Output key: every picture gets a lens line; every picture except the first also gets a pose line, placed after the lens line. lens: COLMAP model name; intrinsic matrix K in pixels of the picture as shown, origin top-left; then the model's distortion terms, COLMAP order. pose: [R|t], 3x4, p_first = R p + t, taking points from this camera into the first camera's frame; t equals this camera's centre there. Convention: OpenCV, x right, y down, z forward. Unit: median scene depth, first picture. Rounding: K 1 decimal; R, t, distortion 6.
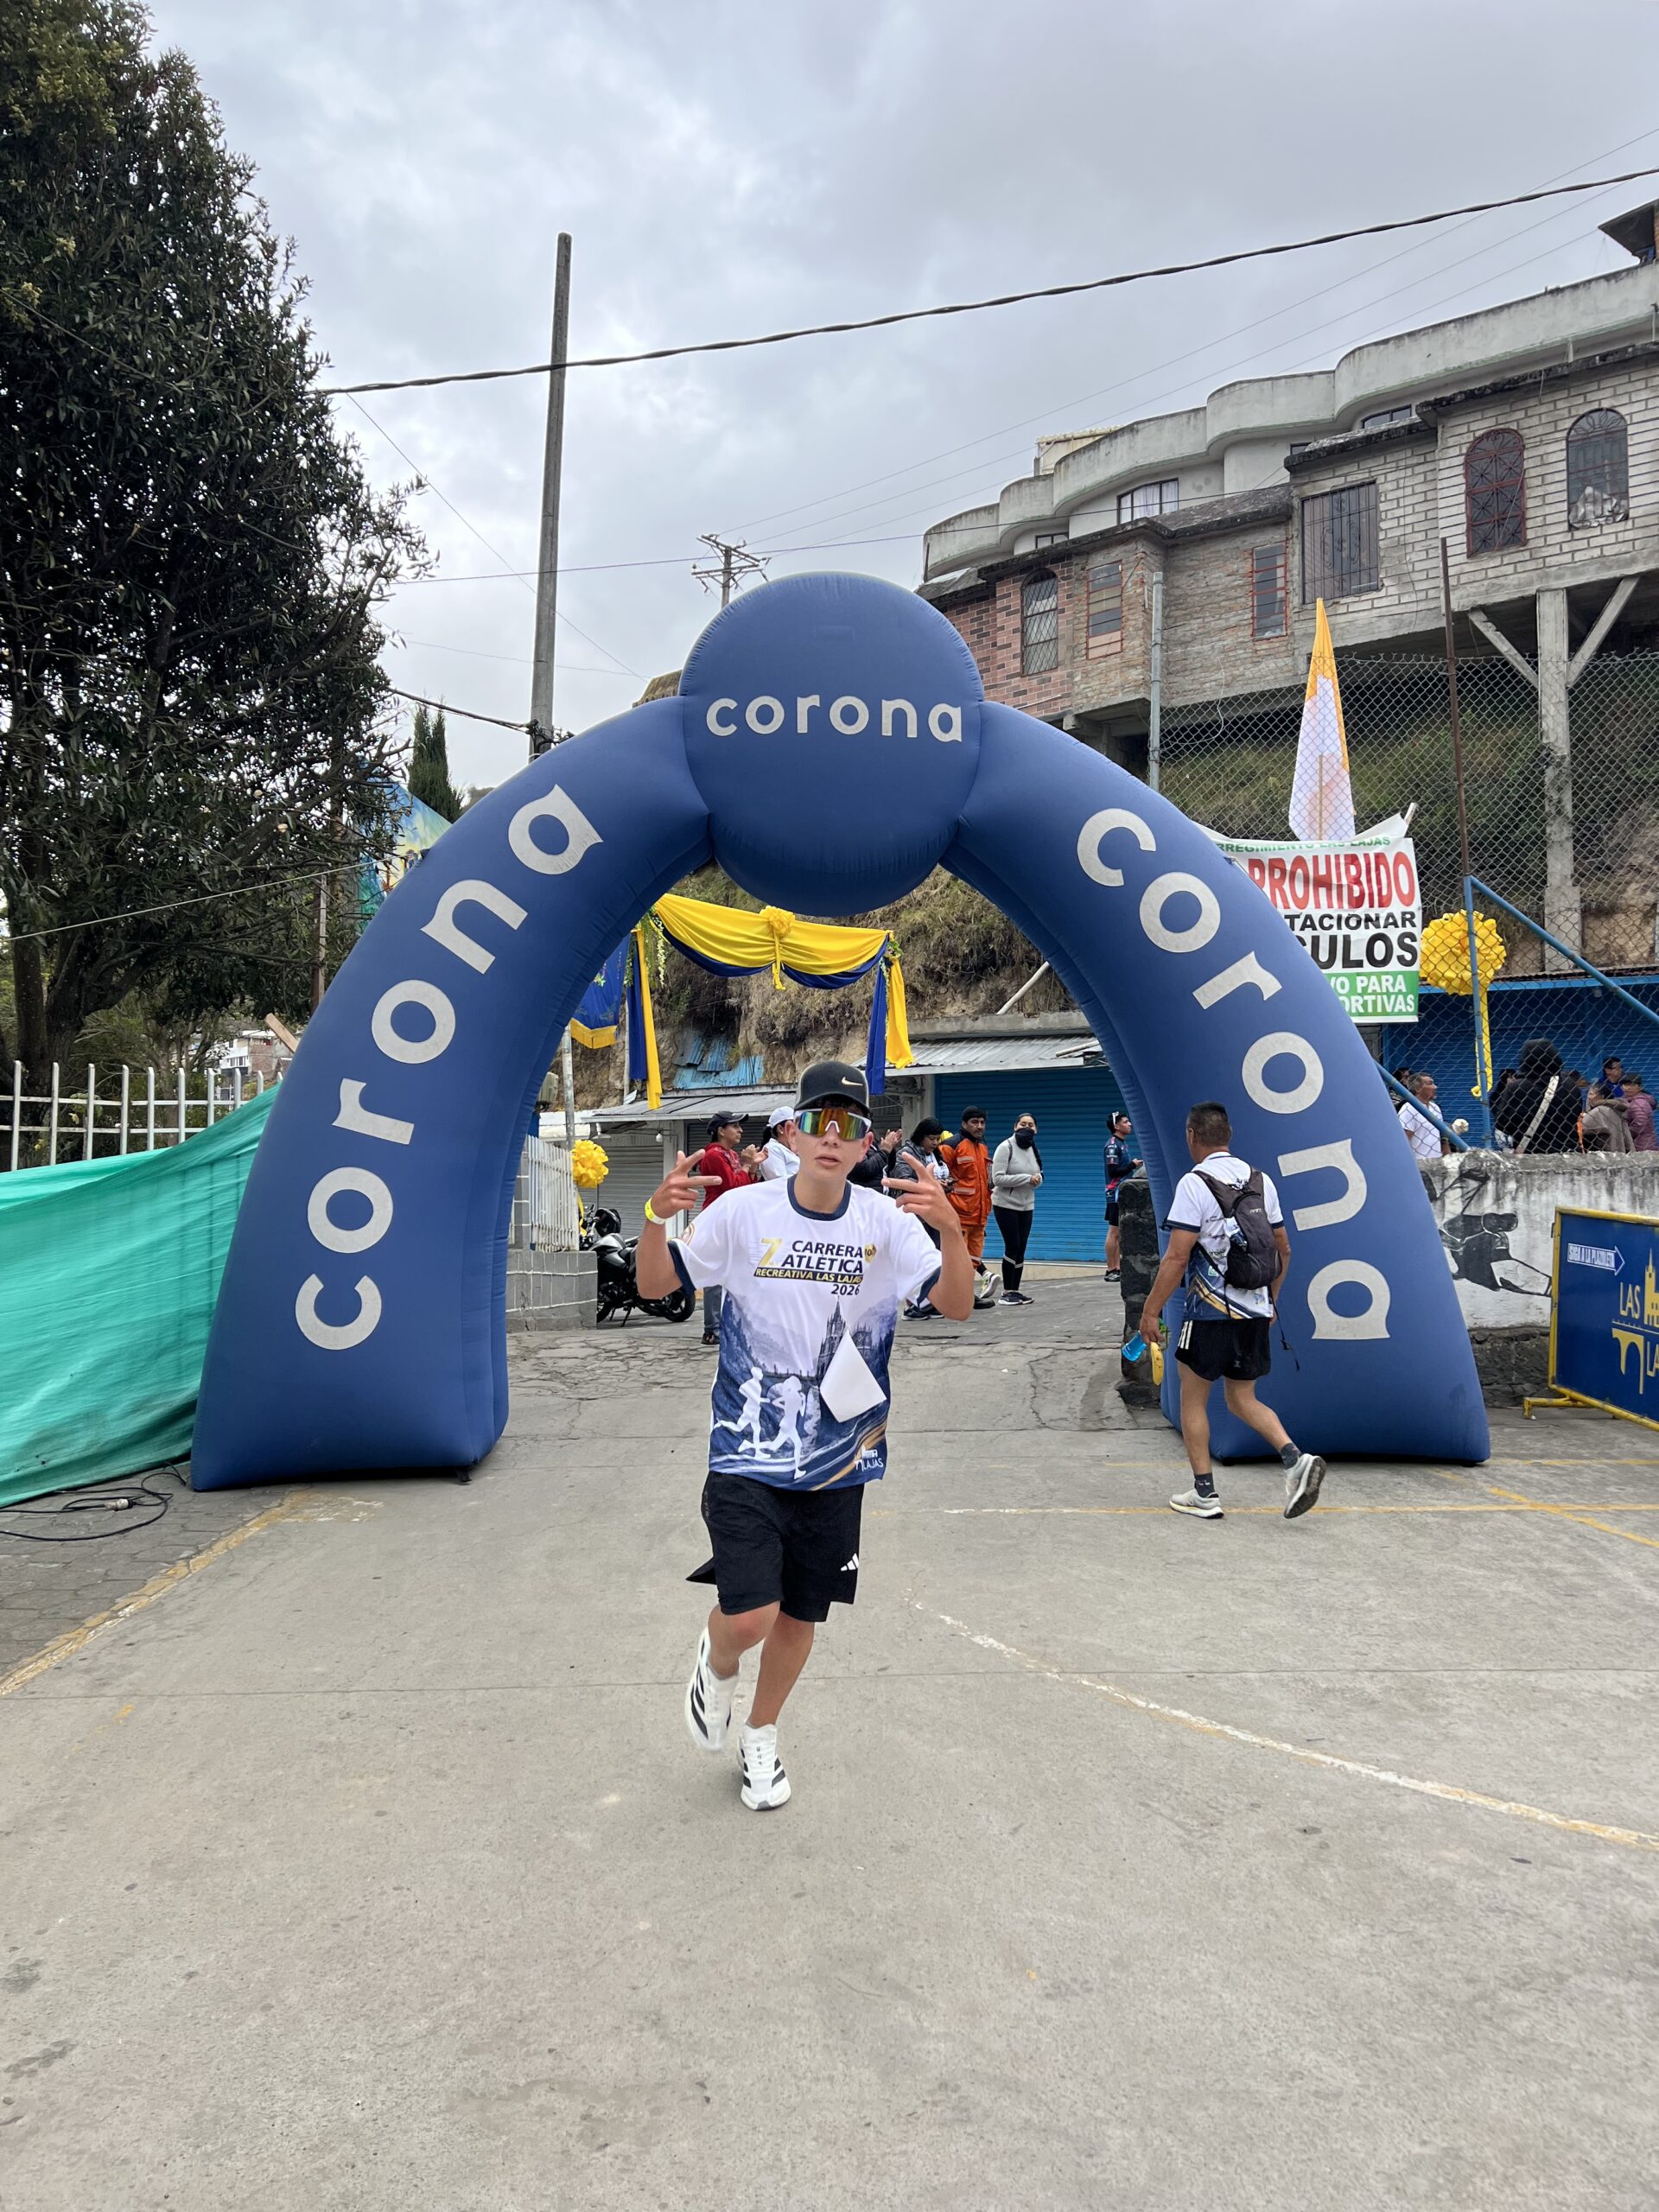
lens RADIAL K [[1610.0, 0, 829.5], [0, 1610.0, 1106.0], [0, 0, 1]] dist [0.086521, -0.075424]
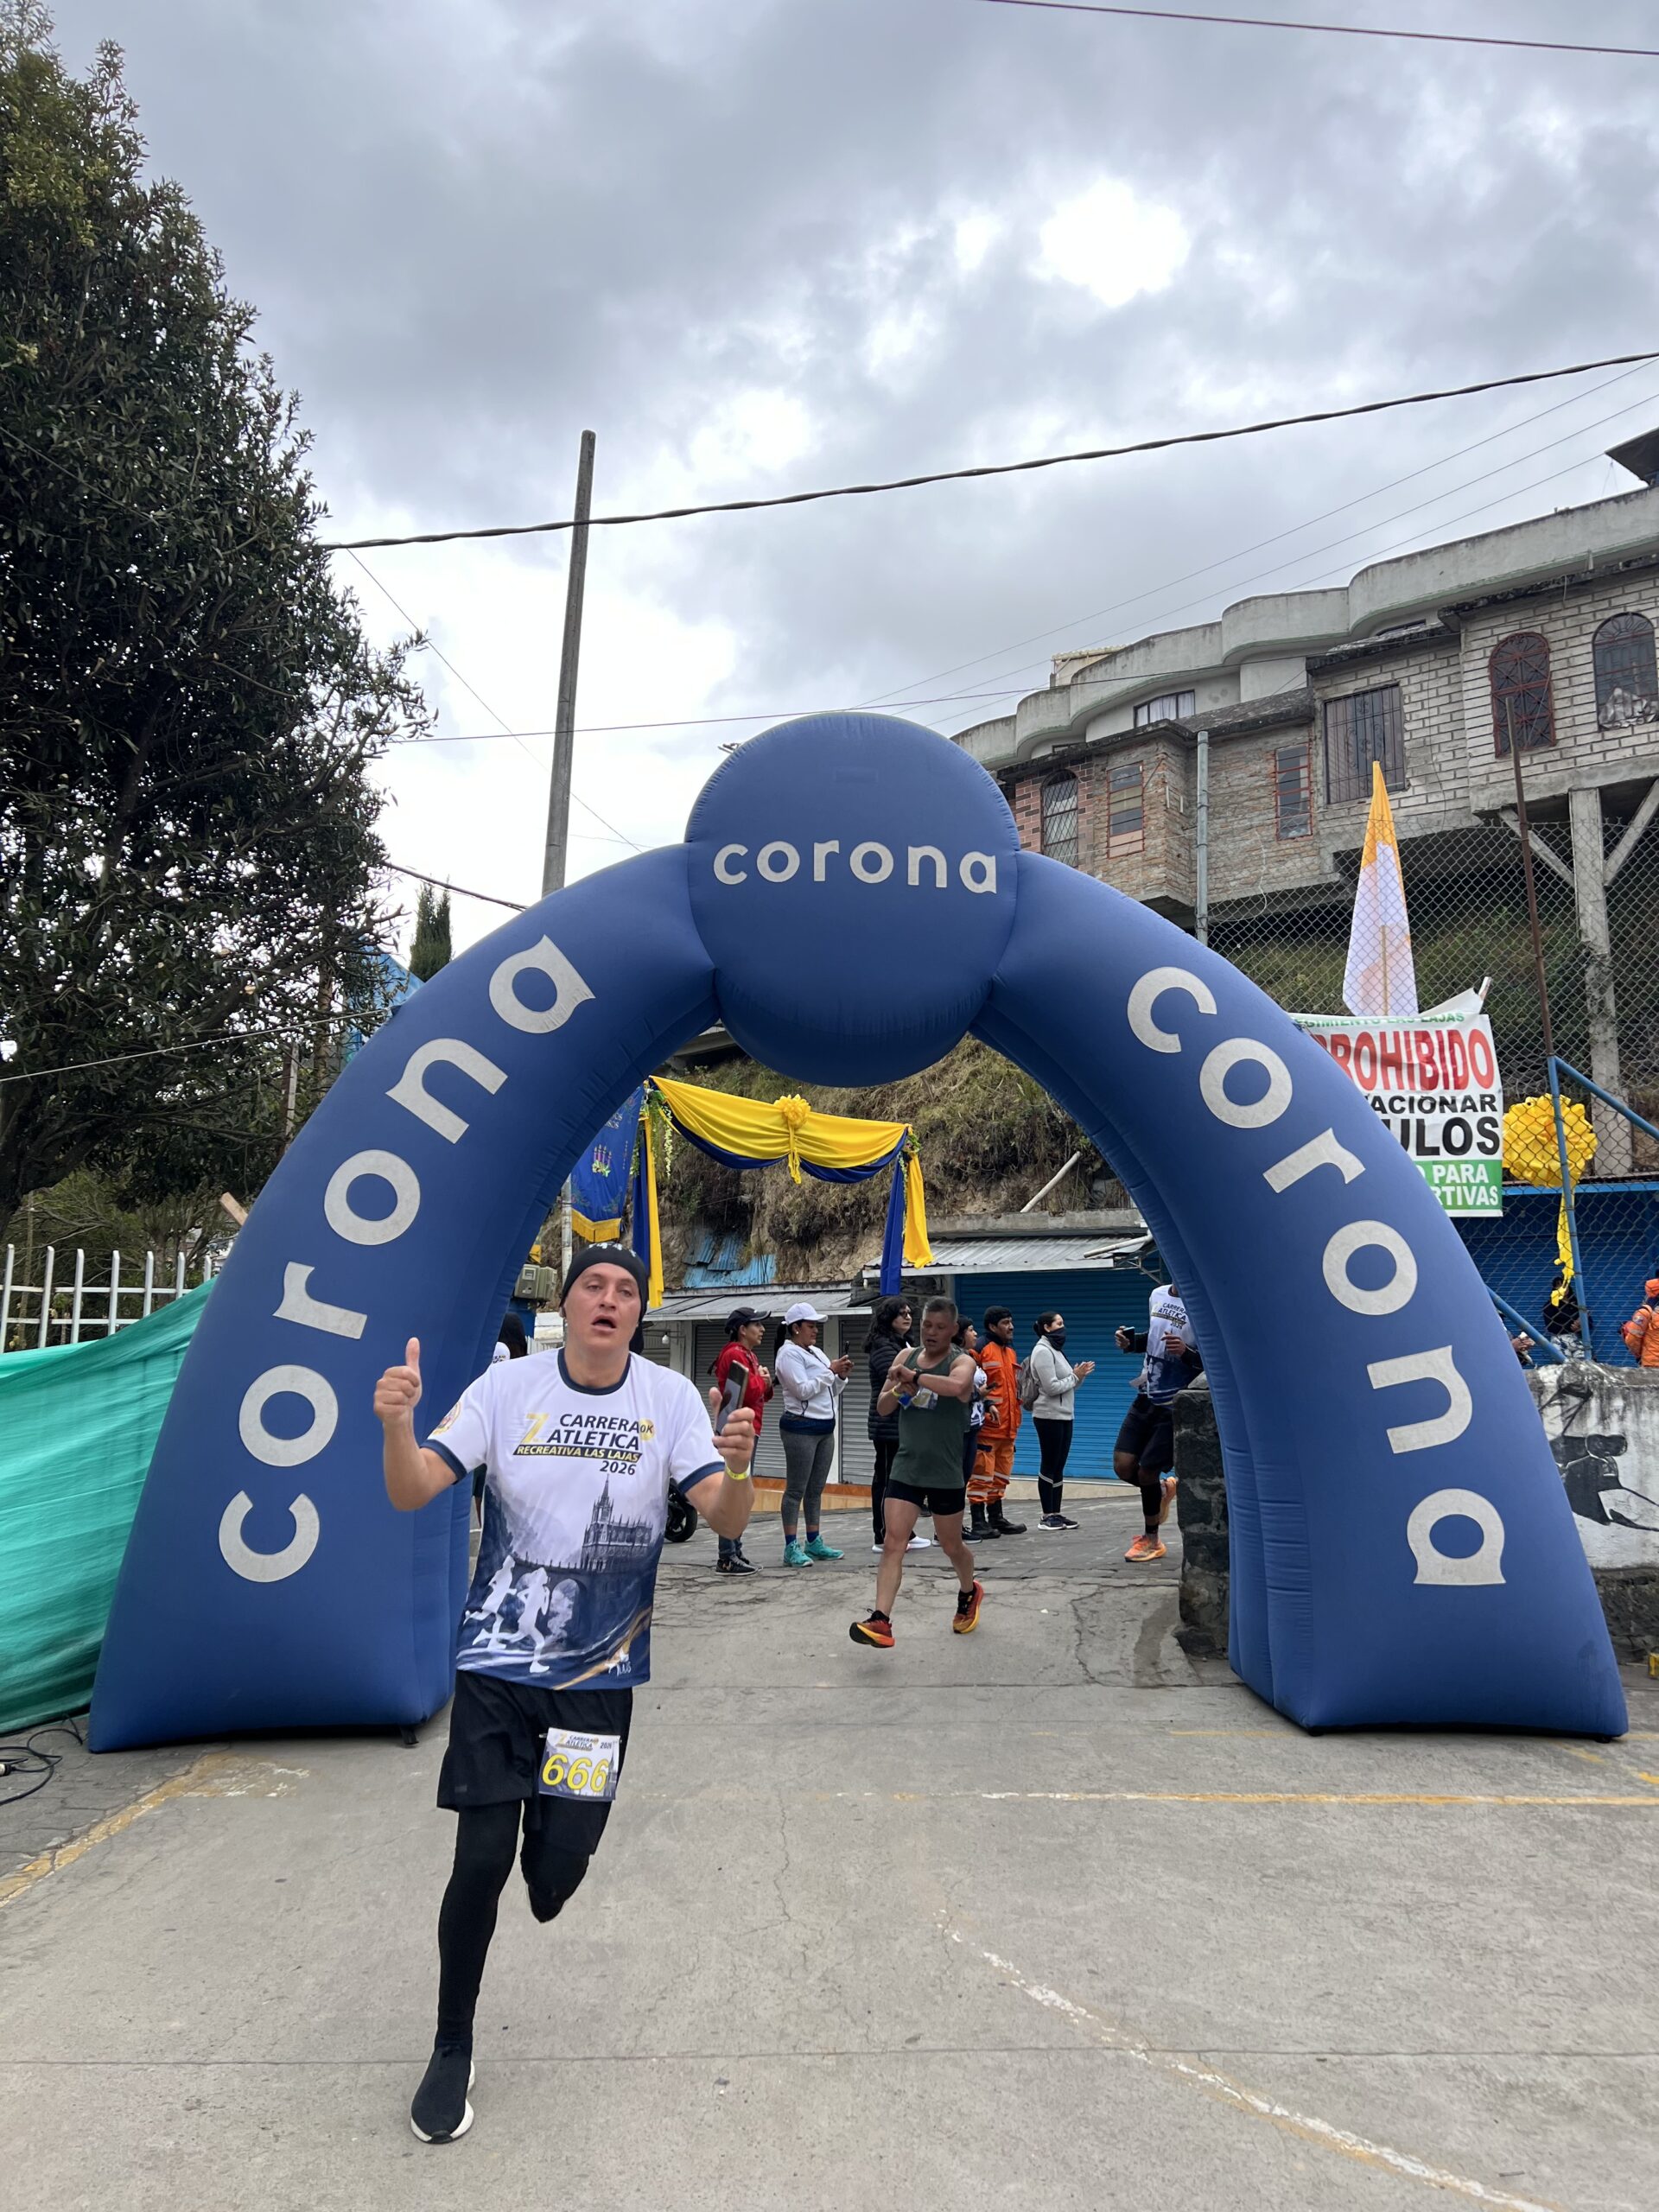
lens RADIAL K [[1614.5, 0, 816.8], [0, 1614.5, 1122.5], [0, 0, 1]] dist [0.078295, -0.083615]
pose [[0.999806, 0.008840, -0.017597, -0.001077], [-0.010815, 0.993244, -0.115537, 0.004961], [0.016457, 0.115705, 0.993147, 0.094888]]
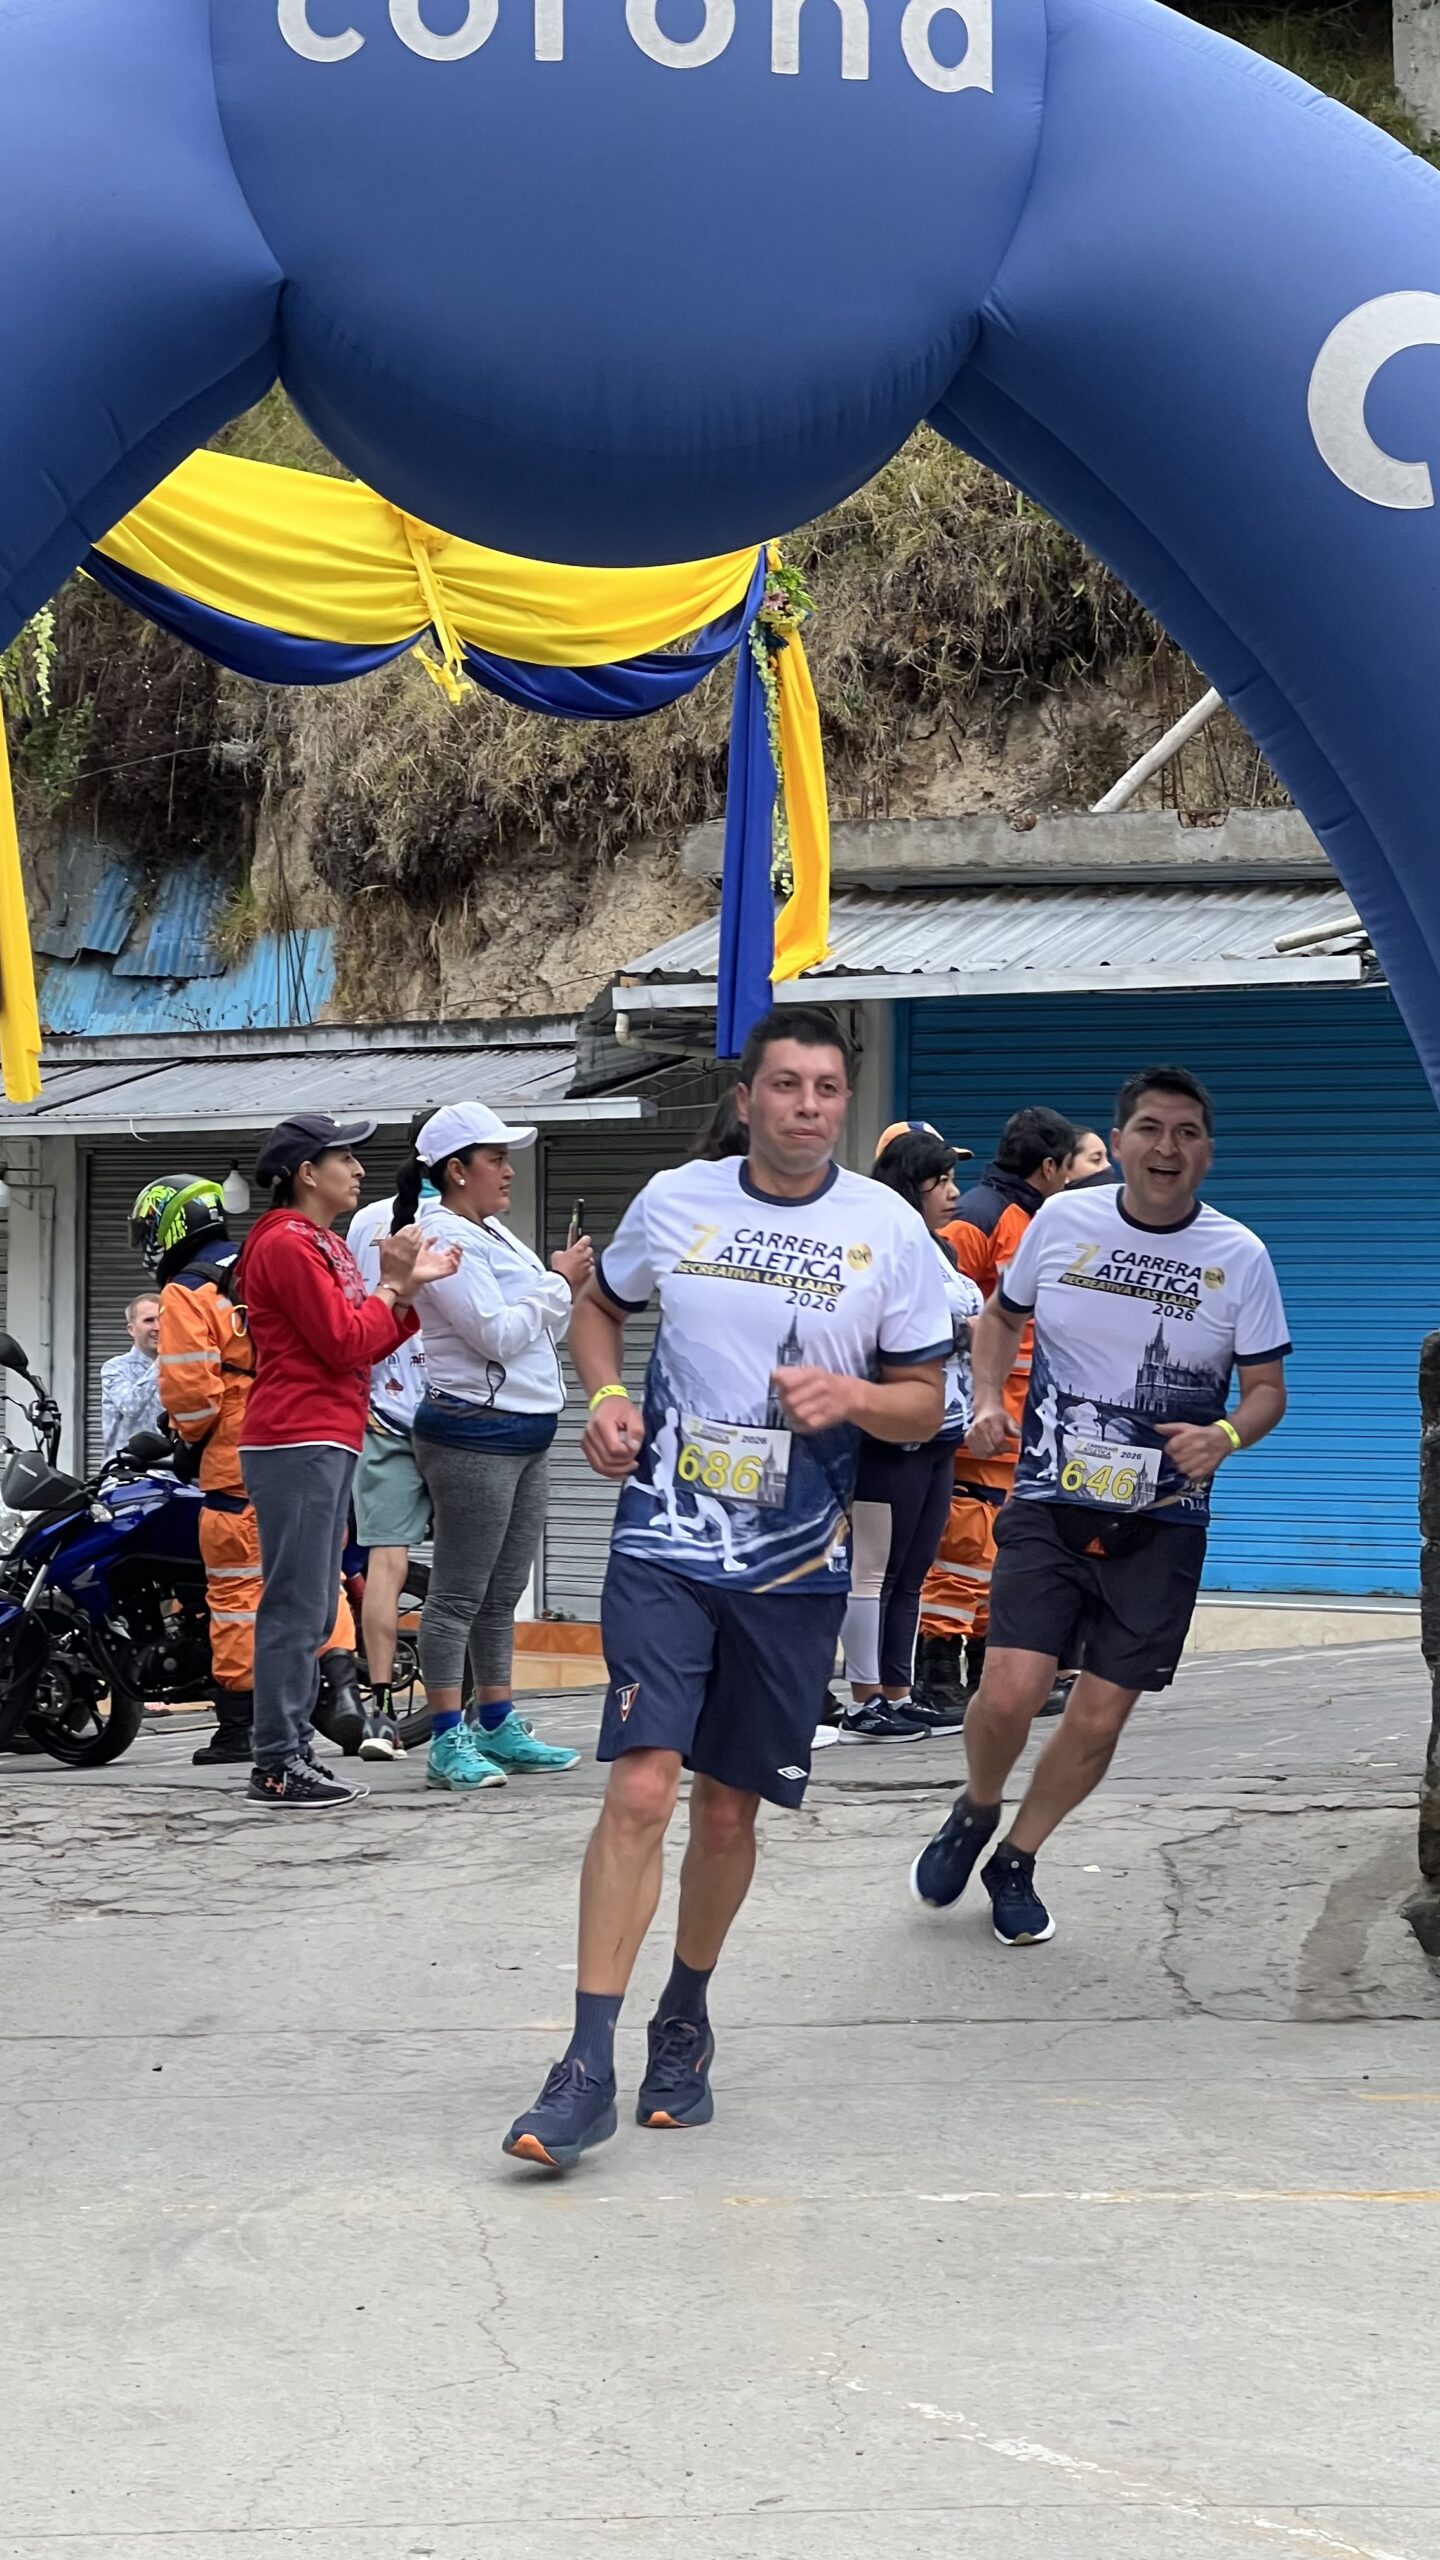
lens RADIAL K [[5589.3, 0, 815.3], [0, 5589.3, 1290.6], [0, 0, 1]] dist [-0.328156, 8.841575]
pose [[0.998530, 0.010021, 0.053268, -0.016726], [-0.011885, 0.999324, 0.034794, -0.002128], [-0.052884, -0.035376, 0.997974, -0.196133]]
